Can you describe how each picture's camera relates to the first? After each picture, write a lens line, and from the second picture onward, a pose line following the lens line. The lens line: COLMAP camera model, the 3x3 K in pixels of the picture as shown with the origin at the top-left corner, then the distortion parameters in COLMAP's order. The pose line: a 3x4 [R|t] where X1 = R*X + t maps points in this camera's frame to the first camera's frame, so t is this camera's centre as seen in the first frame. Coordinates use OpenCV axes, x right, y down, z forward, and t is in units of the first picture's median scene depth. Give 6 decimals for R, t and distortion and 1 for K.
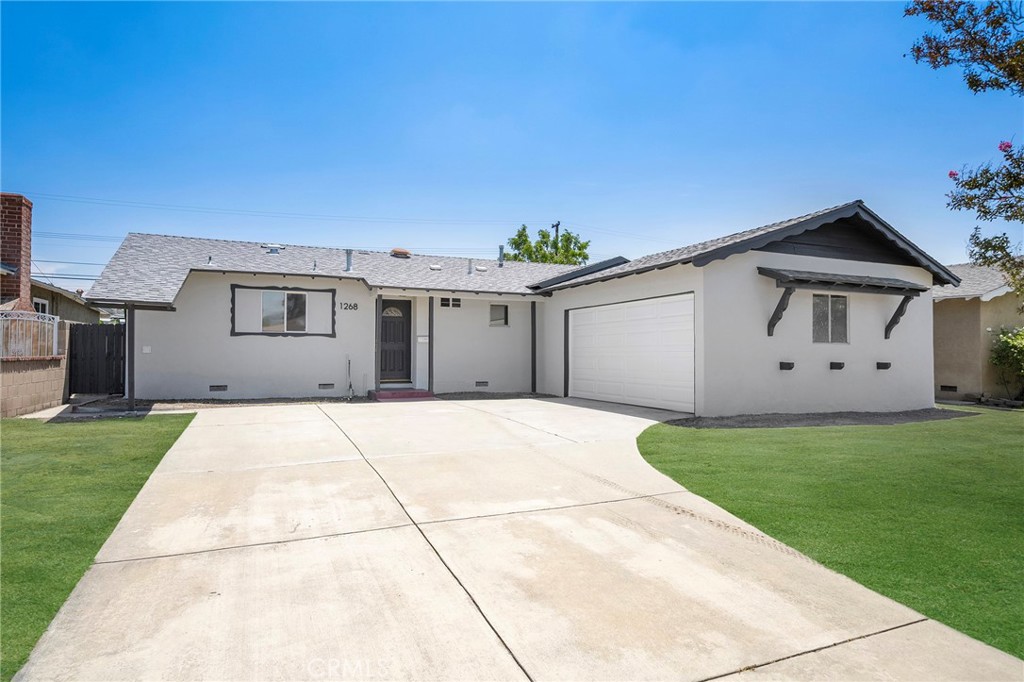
lens RADIAL K [[560.8, 0, 514.7], [0, 560.8, 342.3], [0, 0, 1]] dist [0.002978, 0.001422]
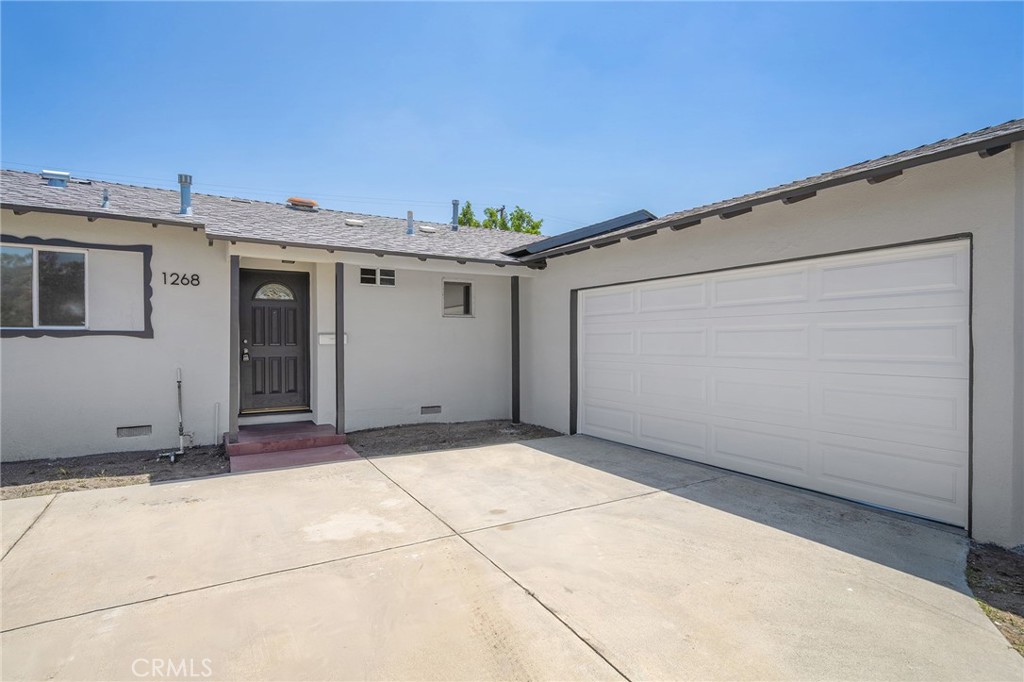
lens RADIAL K [[498.2, 0, 505.3], [0, 498.2, 344.8], [0, 0, 1]] dist [0.002524, 0.000115]
pose [[0.993526, -0.004424, 0.113518, -0.042684], [0.000731, 0.999470, 0.032553, -0.016751], [-0.113602, -0.032259, 0.993002, 0.487731]]
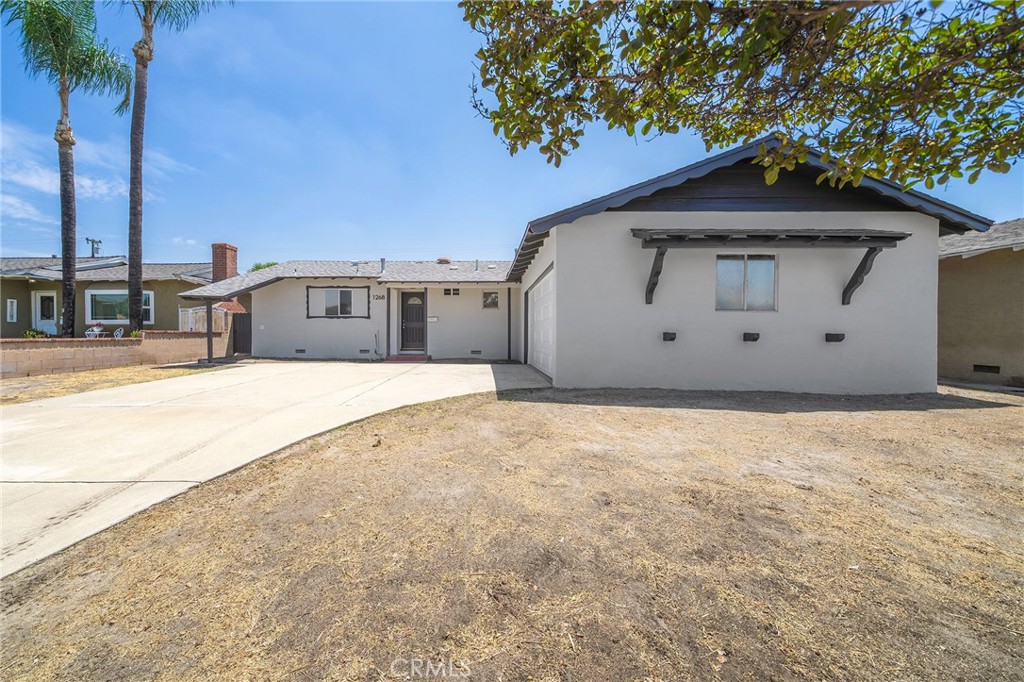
lens RADIAL K [[353.1, 0, 487.4], [0, 353.1, 336.4], [0, 0, 1]] dist [-0.000864, 0.000081]
pose [[0.913024, 0.000340, -0.407905, 0.335065], [0.009364, 0.999719, 0.021795, 0.020138], [0.407797, -0.023719, 0.912764, 0.272354]]
